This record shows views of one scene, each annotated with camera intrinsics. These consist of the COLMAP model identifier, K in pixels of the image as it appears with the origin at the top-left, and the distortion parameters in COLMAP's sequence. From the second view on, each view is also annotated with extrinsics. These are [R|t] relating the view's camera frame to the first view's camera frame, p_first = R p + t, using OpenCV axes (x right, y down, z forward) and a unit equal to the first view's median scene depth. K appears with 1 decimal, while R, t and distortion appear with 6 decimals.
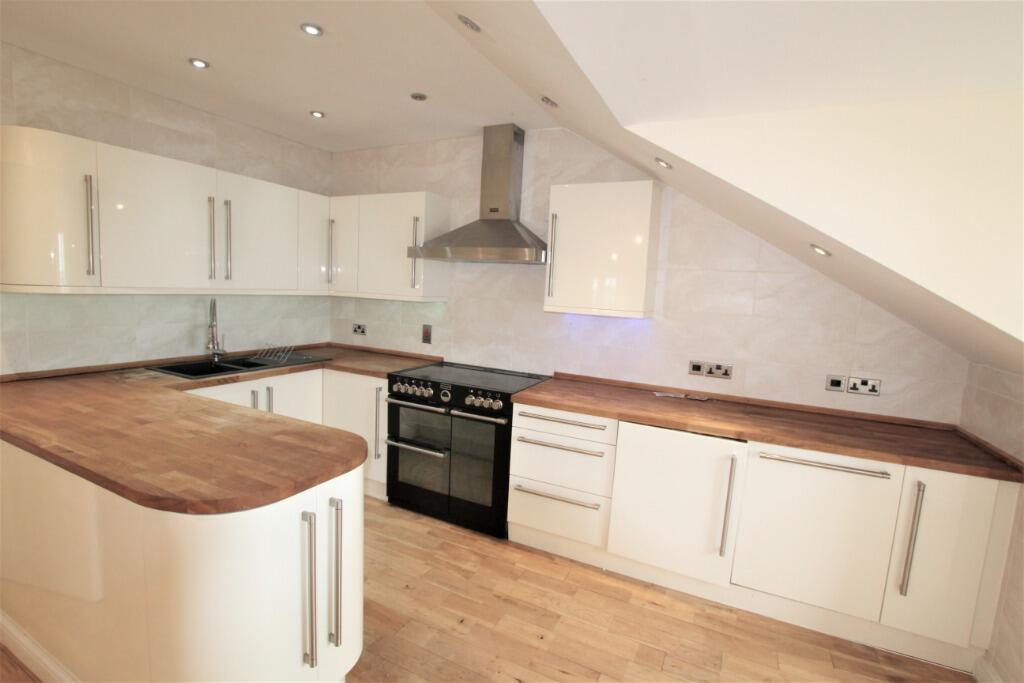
lens RADIAL K [[474.3, 0, 510.6], [0, 474.3, 343.2], [0, 0, 1]] dist [-0.003294, -0.000430]
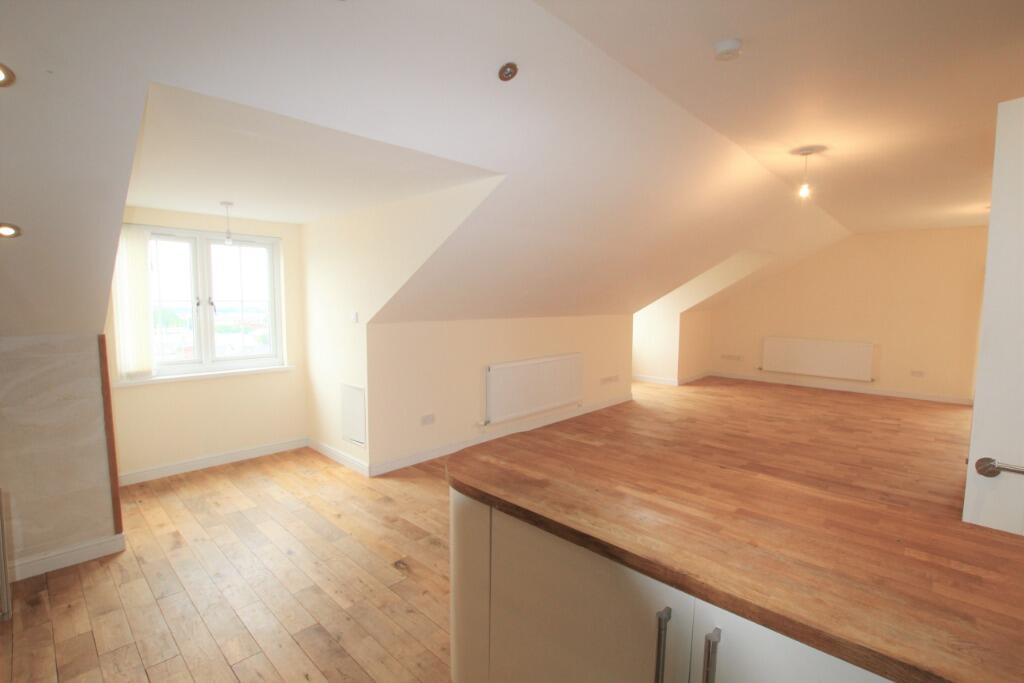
lens RADIAL K [[474.3, 0, 510.9], [0, 474.3, 339.6], [0, 0, 1]] dist [-0.003294, -0.000430]
pose [[-0.956767, -0.080929, 0.279368, -0.653581], [-0.017510, 0.974795, 0.222415, -0.224333], [-0.290327, 0.207908, -0.934069, 1.752063]]
